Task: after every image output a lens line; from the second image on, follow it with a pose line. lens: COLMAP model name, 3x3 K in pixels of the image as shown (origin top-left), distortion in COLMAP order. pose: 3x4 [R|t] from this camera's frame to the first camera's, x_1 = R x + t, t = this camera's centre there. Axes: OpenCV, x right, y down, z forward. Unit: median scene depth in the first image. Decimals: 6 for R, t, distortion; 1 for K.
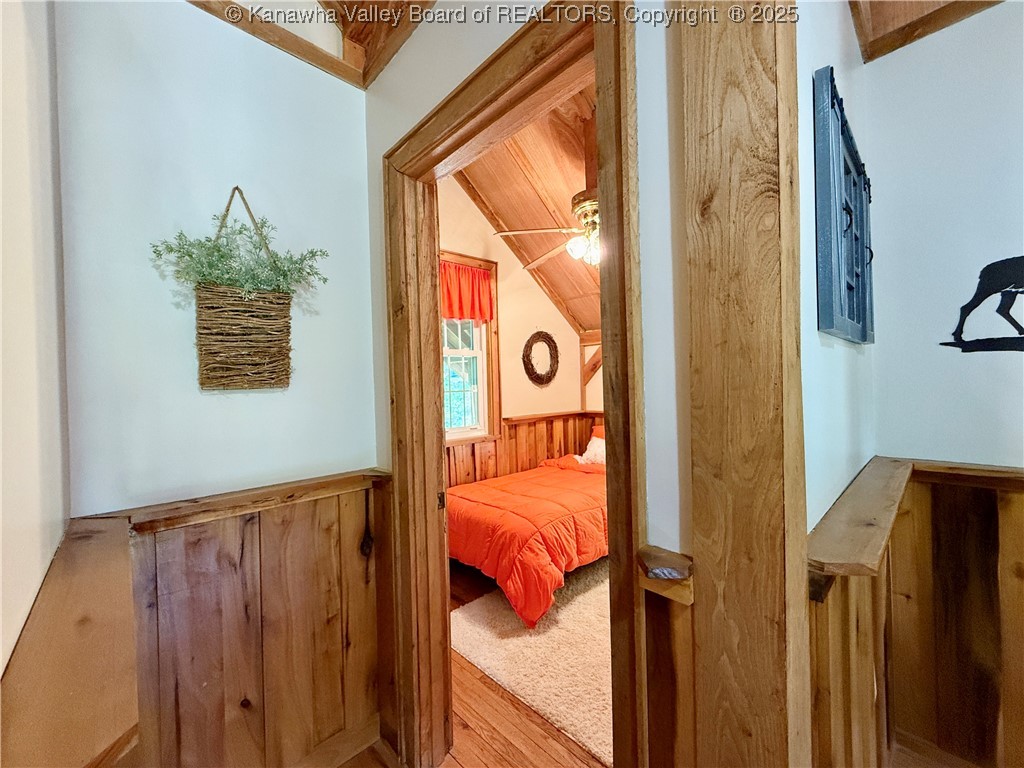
lens RADIAL K [[409.2, 0, 511.9], [0, 409.2, 384.9], [0, 0, 1]] dist [0.000177, 0.000204]
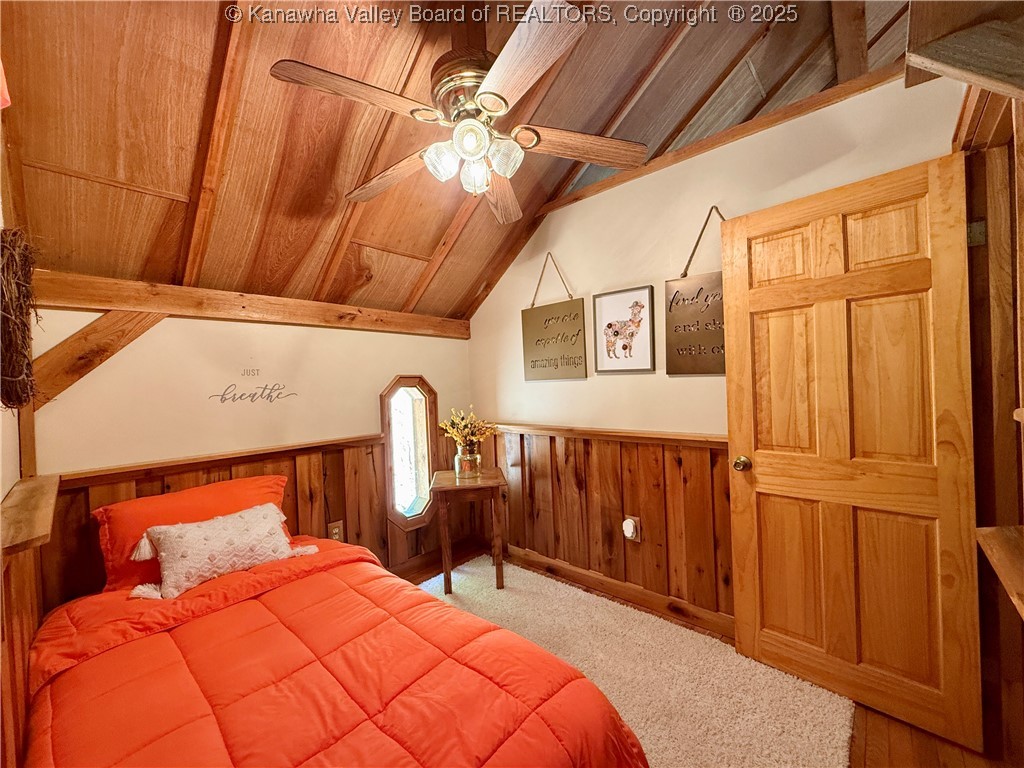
lens RADIAL K [[409.2, 0, 511.9], [0, 409.2, 384.9], [0, 0, 1]] dist [0.000177, 0.000204]
pose [[-0.073449, 0.023436, 0.997024, -0.275339], [0.043996, 0.998827, -0.020237, 0.005003], [-0.996328, 0.042378, -0.074394, 0.713032]]
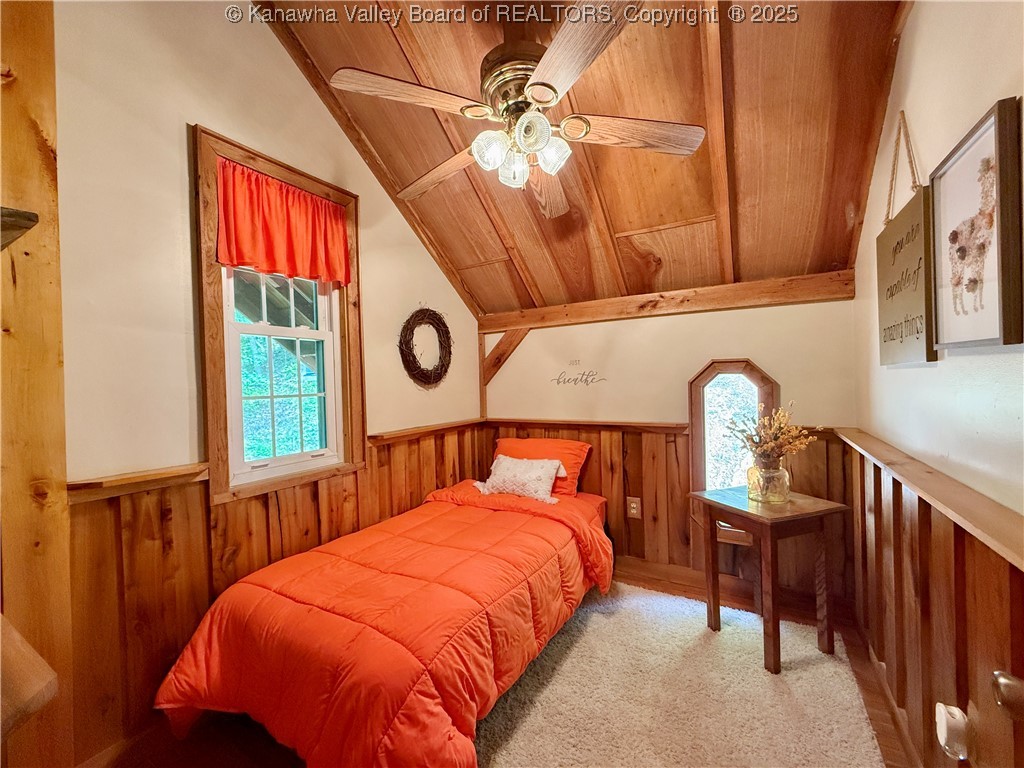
lens RADIAL K [[409.2, 0, 511.9], [0, 409.2, 384.9], [0, 0, 1]] dist [0.000177, 0.000204]
pose [[0.960599, -0.004949, 0.277894, 0.017310], [0.005246, 0.999986, -0.000326, 0.001078], [-0.277888, 0.001771, 0.960612, 0.305614]]
